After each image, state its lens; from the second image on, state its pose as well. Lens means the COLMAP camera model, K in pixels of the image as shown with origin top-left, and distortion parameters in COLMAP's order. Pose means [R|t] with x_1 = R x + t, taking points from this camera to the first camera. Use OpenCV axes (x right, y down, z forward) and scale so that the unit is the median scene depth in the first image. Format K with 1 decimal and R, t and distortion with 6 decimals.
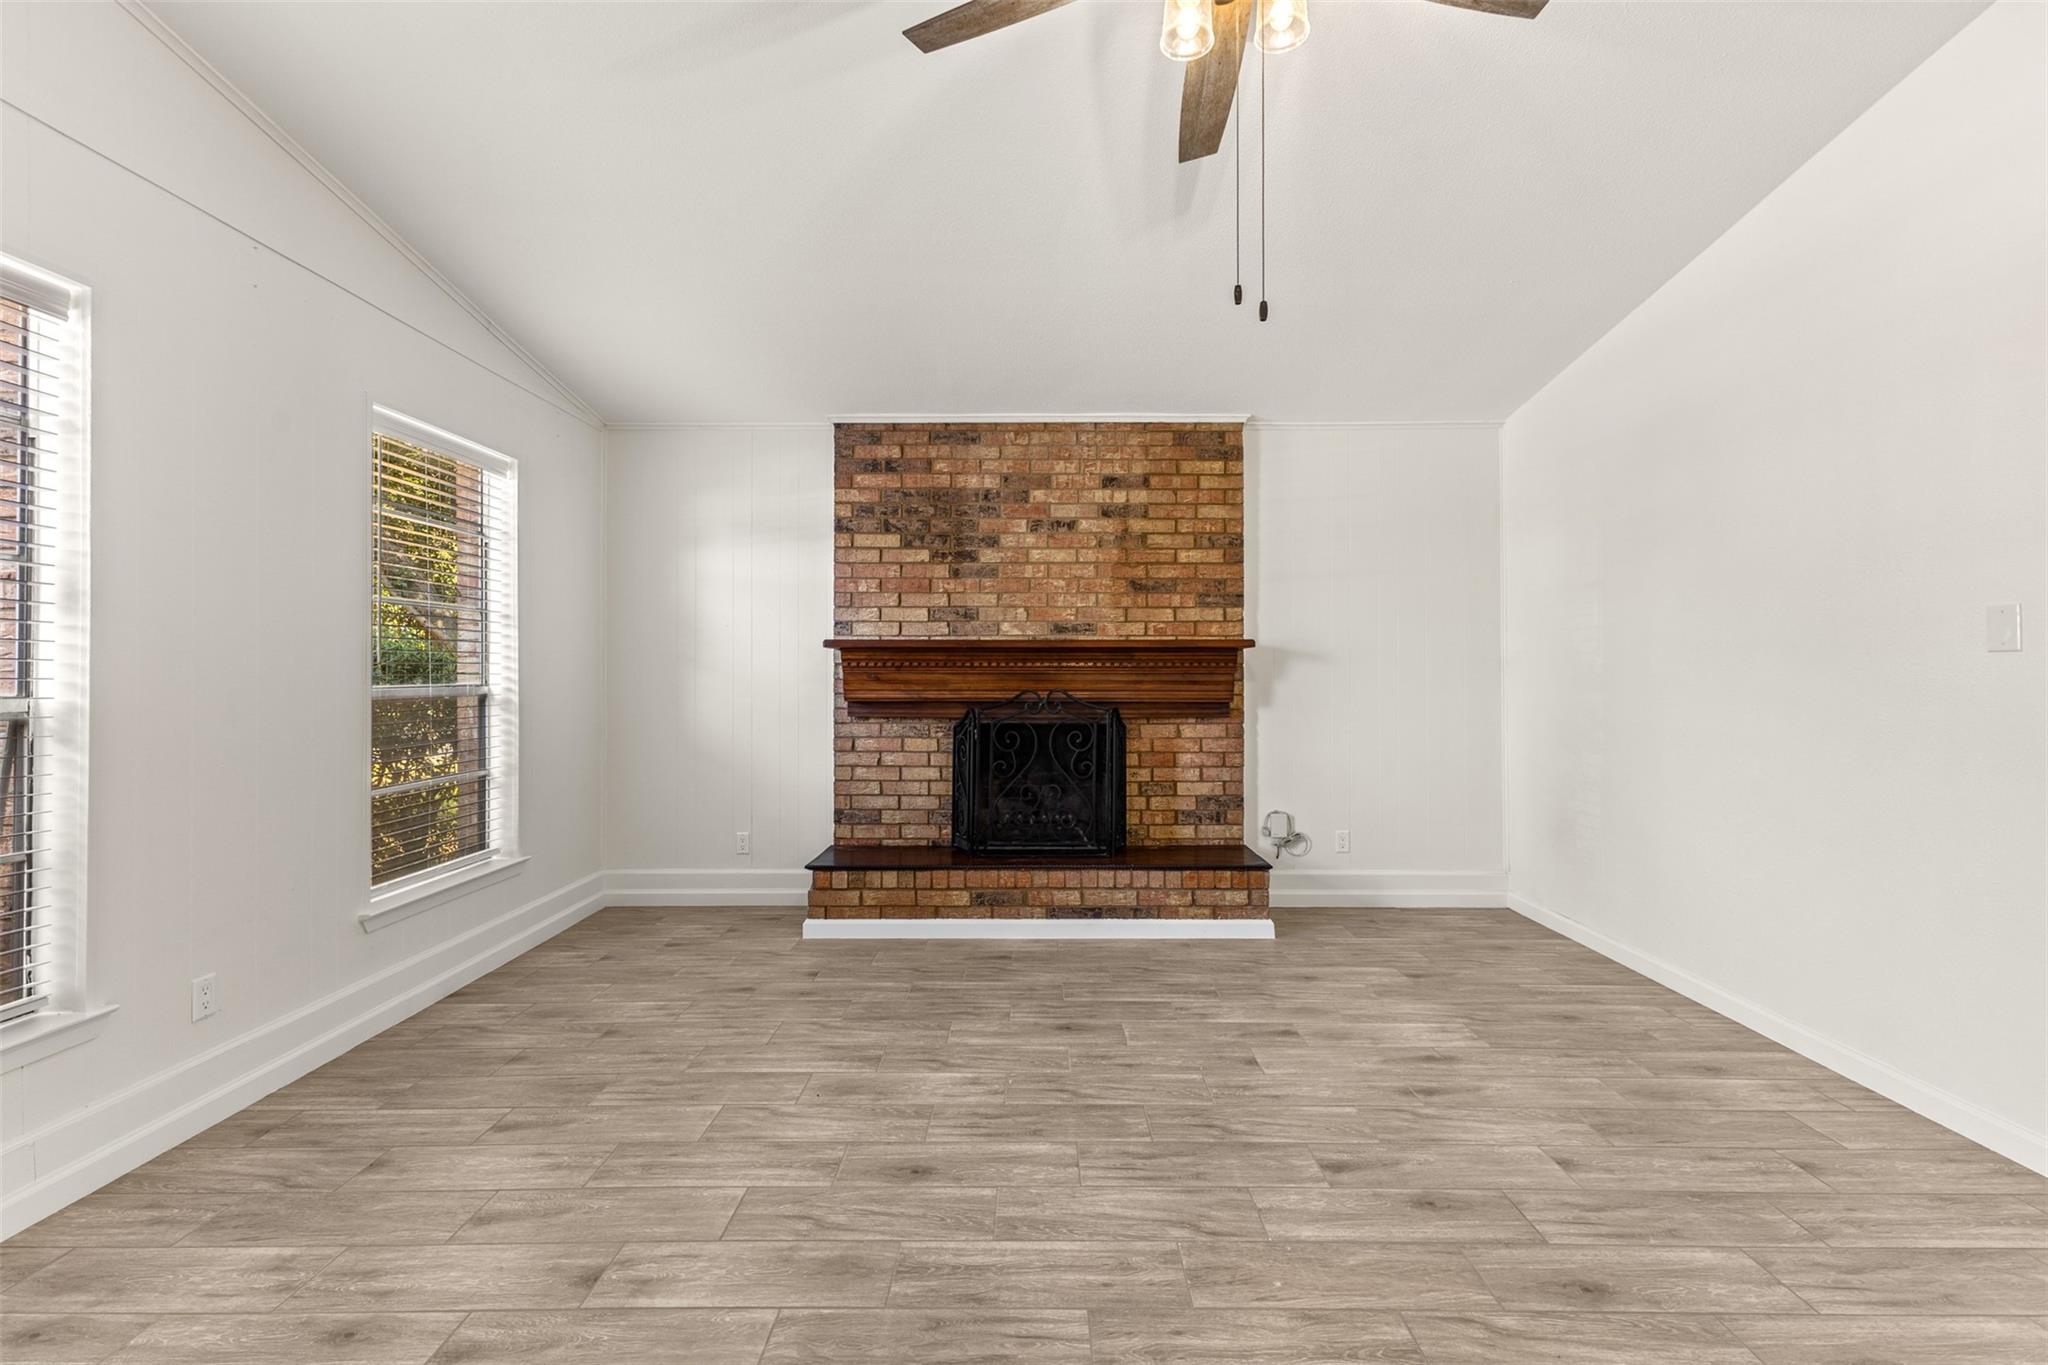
lens RADIAL K [[879.7, 0, 1029.5], [0, 879.7, 662.3], [0, 0, 1]] dist [0.014049, -0.005782]
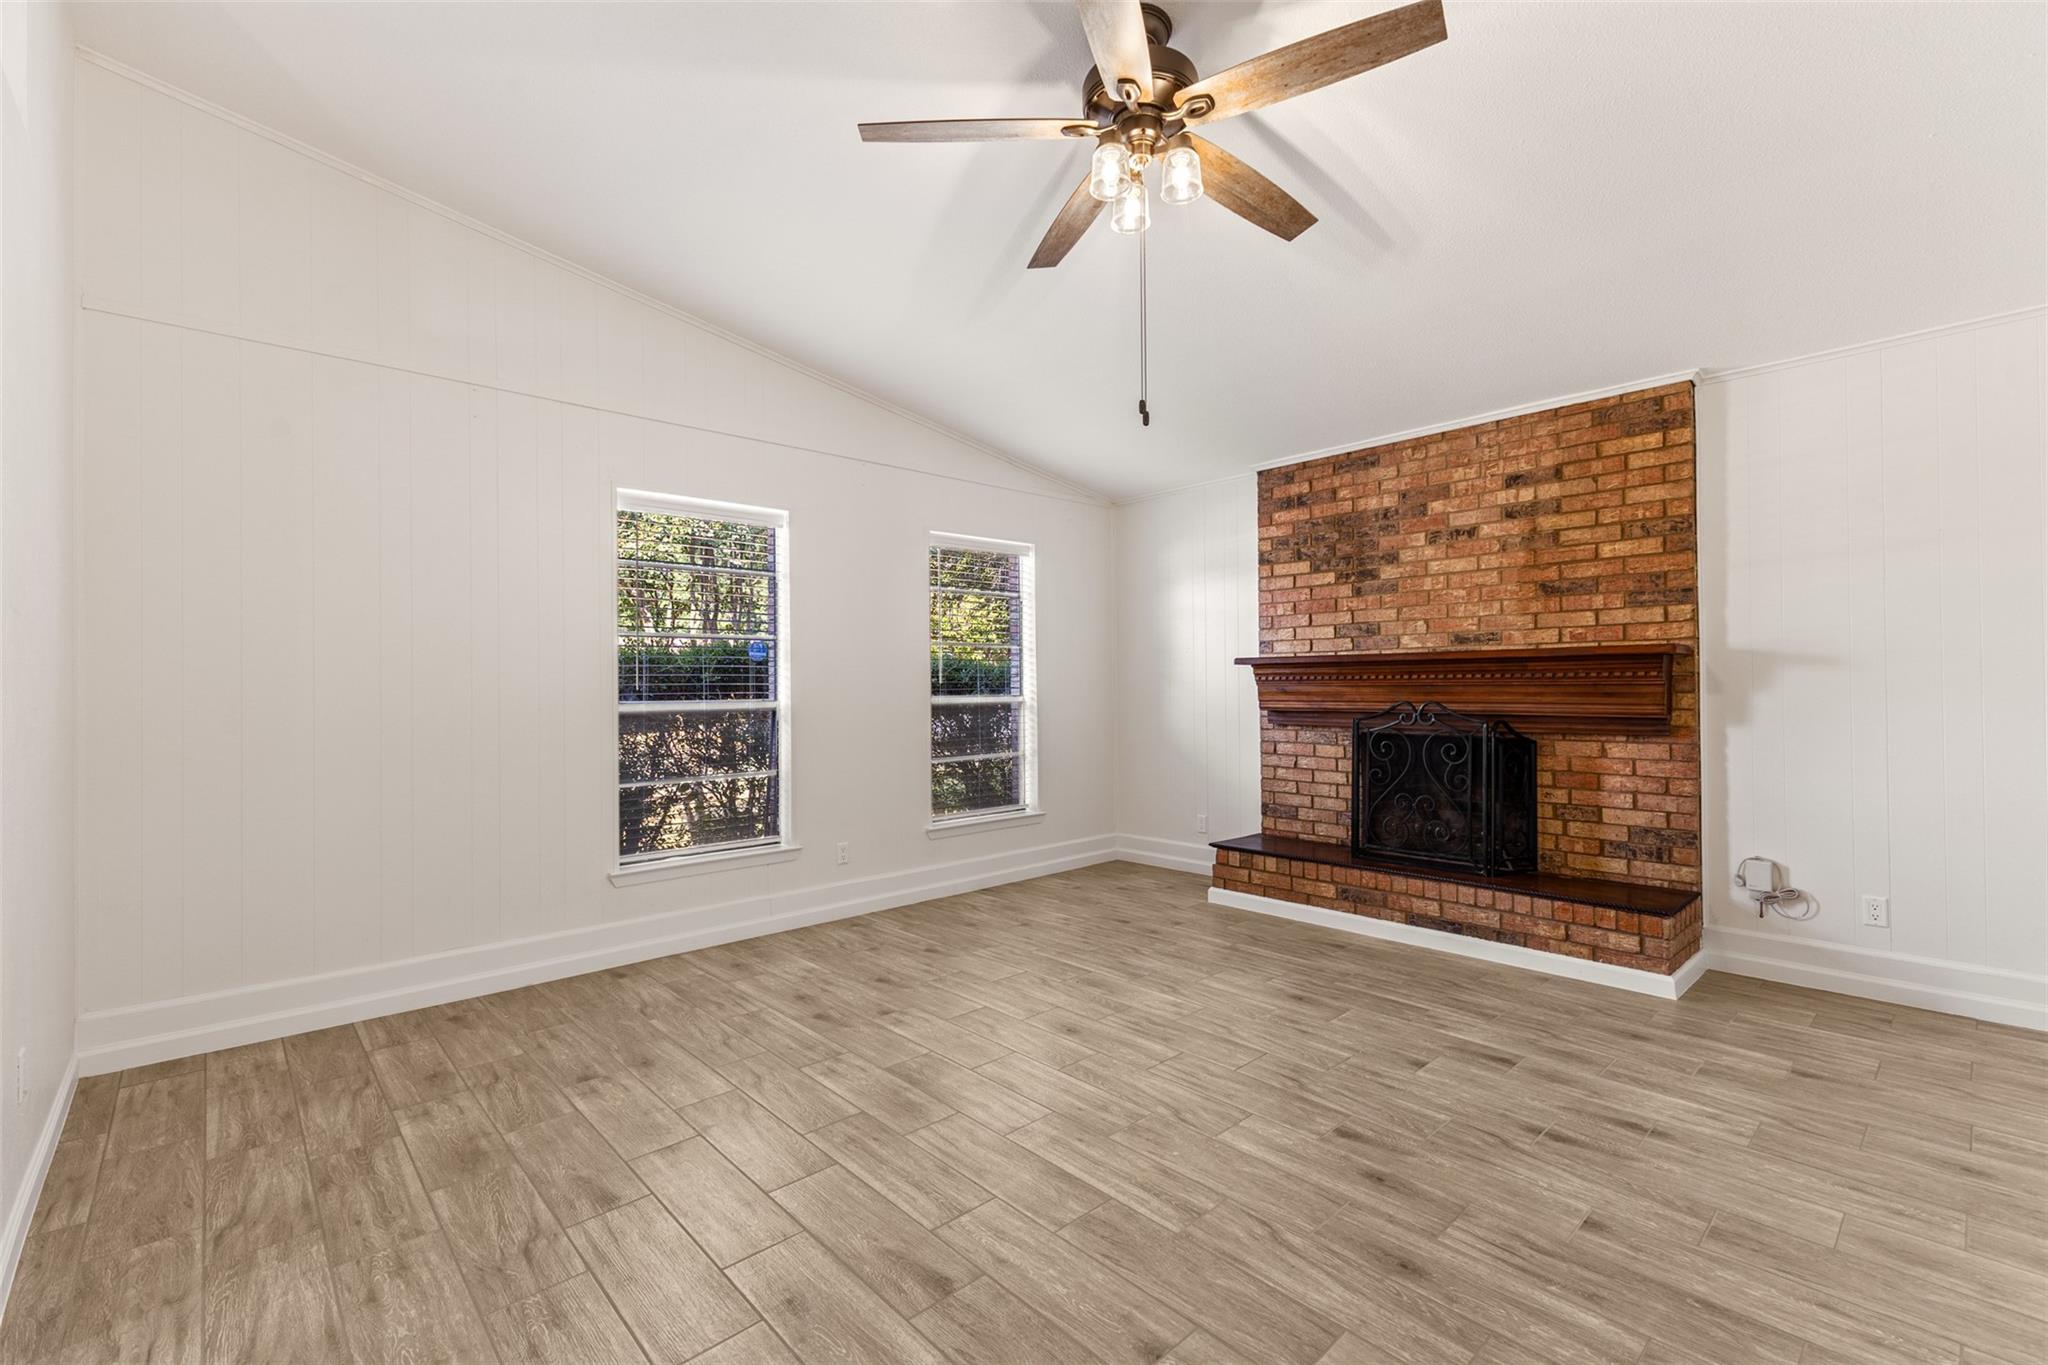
lens RADIAL K [[879.7, 0, 1029.5], [0, 879.7, 662.3], [0, 0, 1]] dist [0.014049, -0.005782]
pose [[0.684425, -0.025255, -0.728645, 0.548555], [0.017263, 0.999681, -0.018434, -0.003512], [0.728879, 0.000038, 0.684643, -0.028705]]
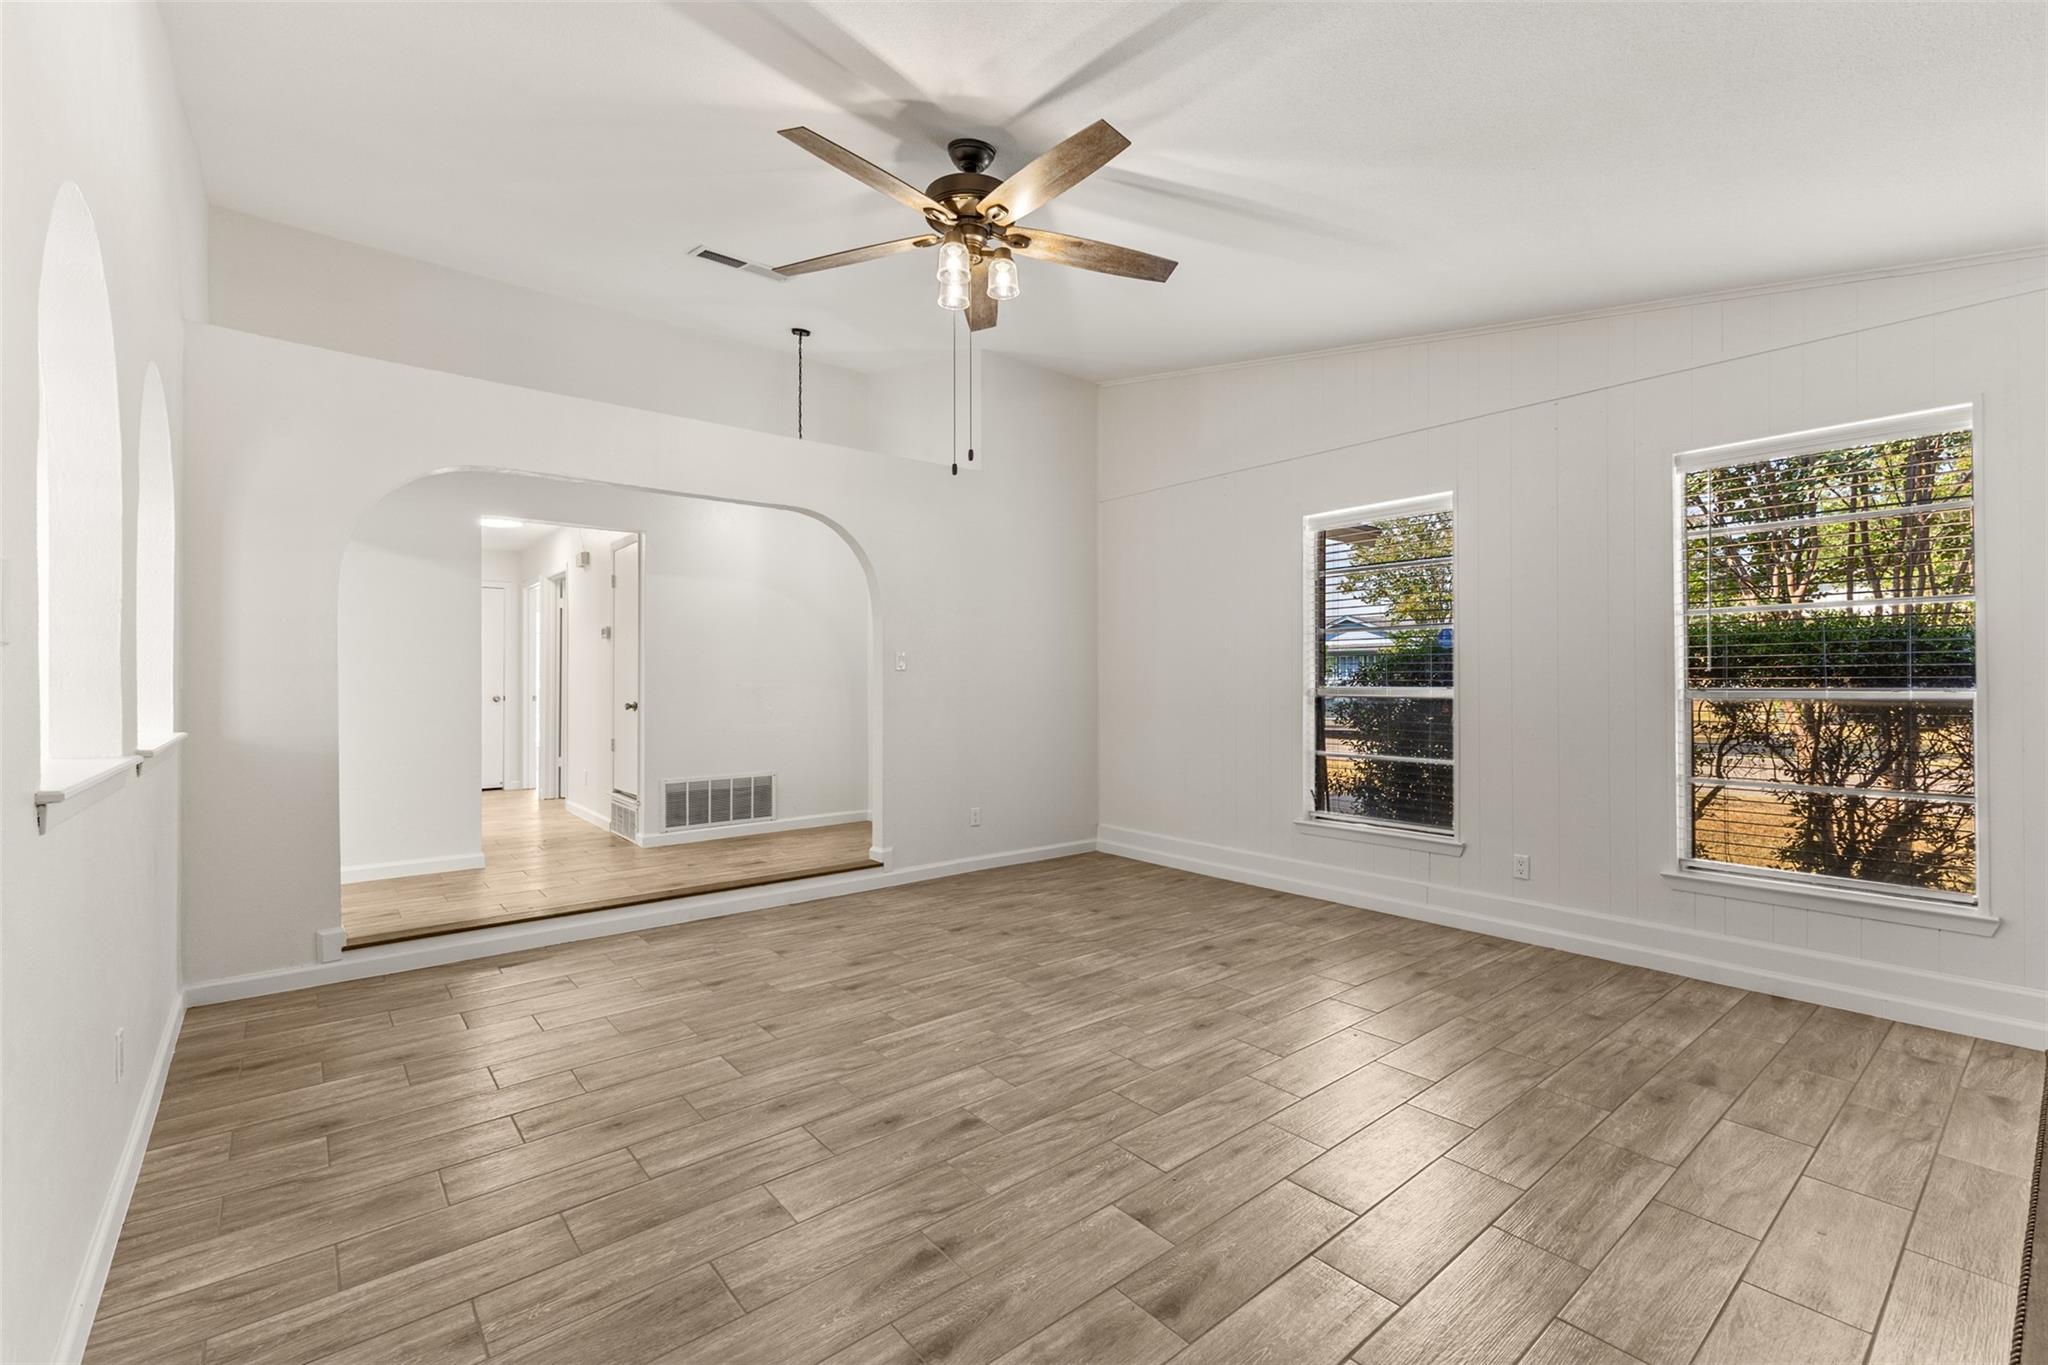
lens RADIAL K [[886.8, 0, 1025.7], [0, 886.8, 676.9], [0, 0, 1]] dist [0.011408, -0.000577]
pose [[-0.766199, 0.003119, -0.642596, 0.619052], [0.013430, 0.999848, -0.011160, 0.012473], [0.642463, -0.017181, -0.766124, 1.173500]]
